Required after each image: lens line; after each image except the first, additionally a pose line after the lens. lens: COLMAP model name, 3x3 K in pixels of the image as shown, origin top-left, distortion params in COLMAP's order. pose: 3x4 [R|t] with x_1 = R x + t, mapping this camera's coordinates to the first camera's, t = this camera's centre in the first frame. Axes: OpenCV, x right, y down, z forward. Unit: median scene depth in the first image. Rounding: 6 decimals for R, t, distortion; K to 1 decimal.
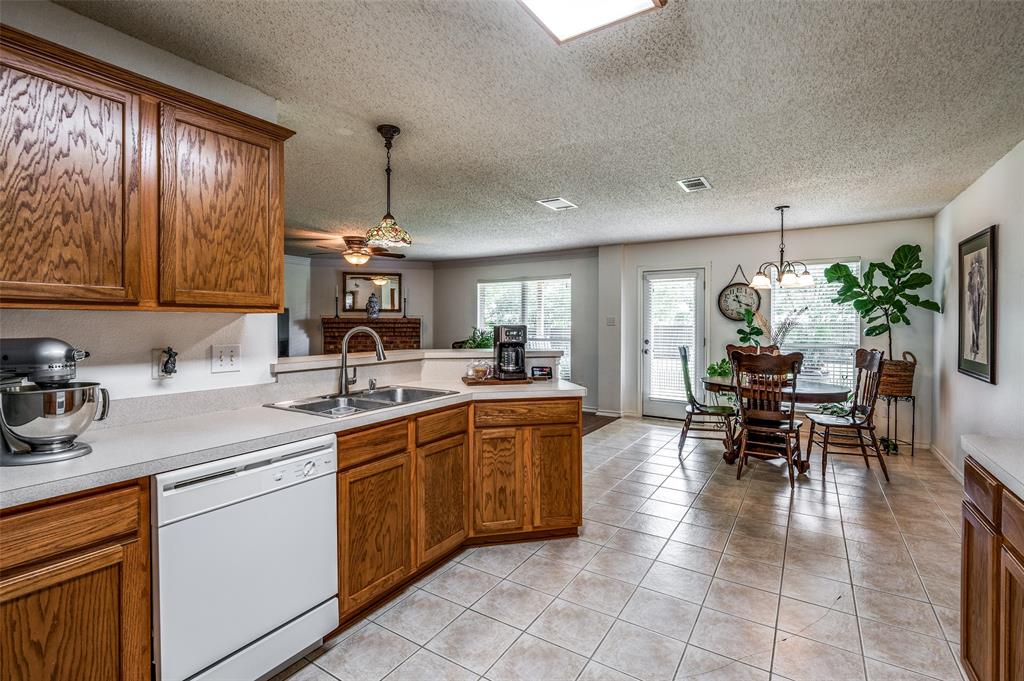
lens RADIAL K [[470.6, 0, 512.1], [0, 470.6, 326.9], [0, 0, 1]] dist [-0.001293, -0.000544]
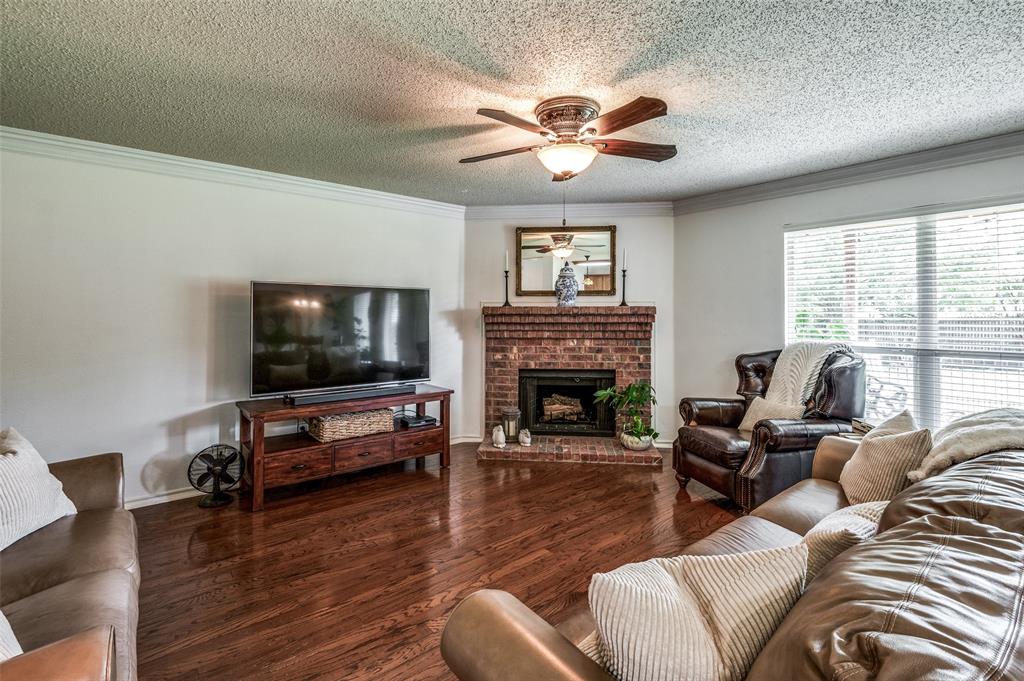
lens RADIAL K [[476.3, 0, 510.7], [0, 476.3, 310.4], [0, 0, 1]] dist [0.000380, 0.000043]
pose [[0.948960, -0.003850, -0.315374, -0.304561], [-0.000432, 0.999909, -0.013506, -0.010737], [0.315397, 0.012953, 0.948871, 0.741910]]
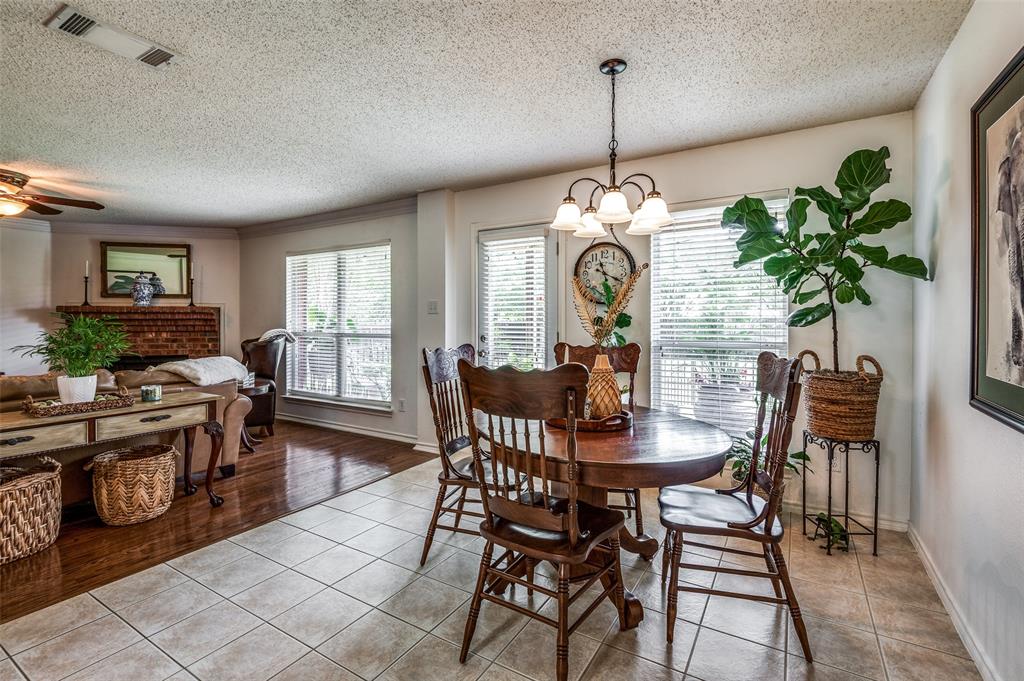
lens RADIAL K [[467.8, 0, 514.9], [0, 467.8, 325.2], [0, 0, 1]] dist [-0.001268, -0.000491]
pose [[0.999704, -0.002492, 0.024188, 0.420254], [0.002419, 0.999992, 0.003032, 0.015462], [-0.024195, -0.002973, 0.999703, 0.468967]]
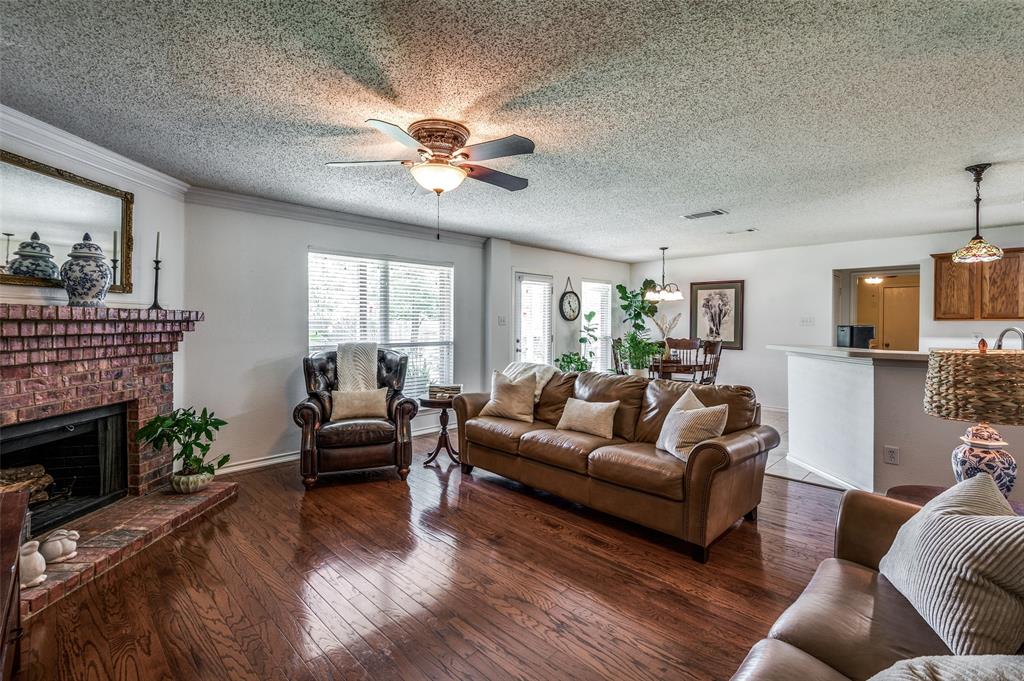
lens RADIAL K [[467.8, 0, 514.9], [0, 467.8, 325.2], [0, 0, 1]] dist [-0.001268, -0.000491]
pose [[0.217575, -0.006727, 0.976020, -0.937374], [0.003311, 0.999976, 0.006154, -0.011540], [-0.976038, 0.001892, 0.217592, 1.050185]]
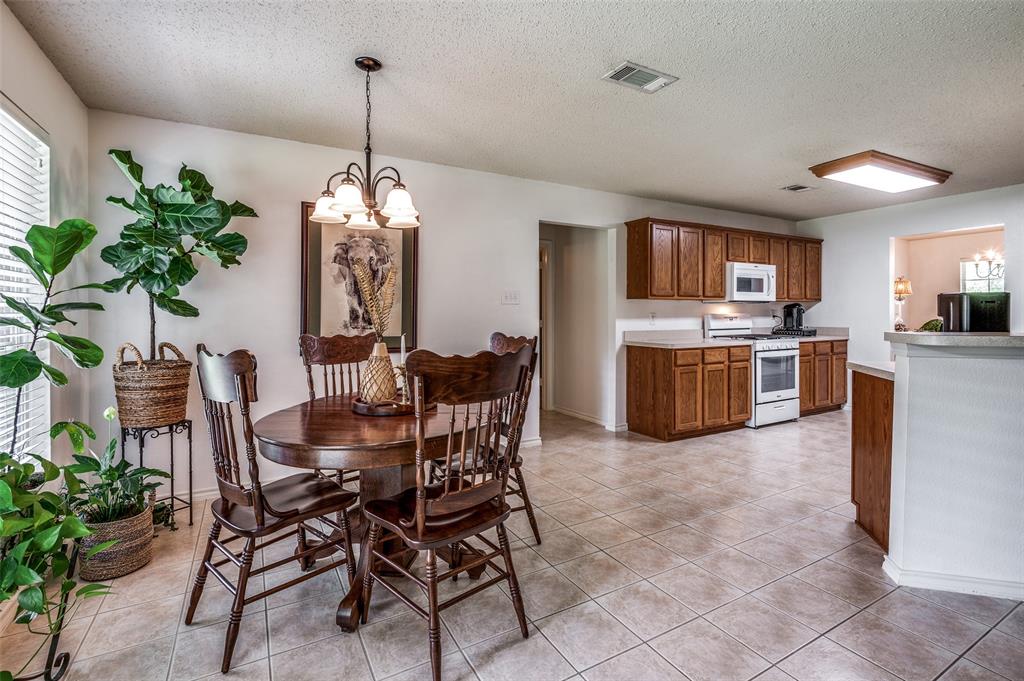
lens RADIAL K [[463.9, 0, 514.5], [0, 463.9, 313.9], [0, 0, 1]] dist [0.000282, 0.000030]
pose [[-0.880760, -0.001453, 0.473561, 0.180617], [0.002431, 0.999968, 0.007591, 0.012029], [-0.473557, 0.007837, -0.880728, 1.259693]]
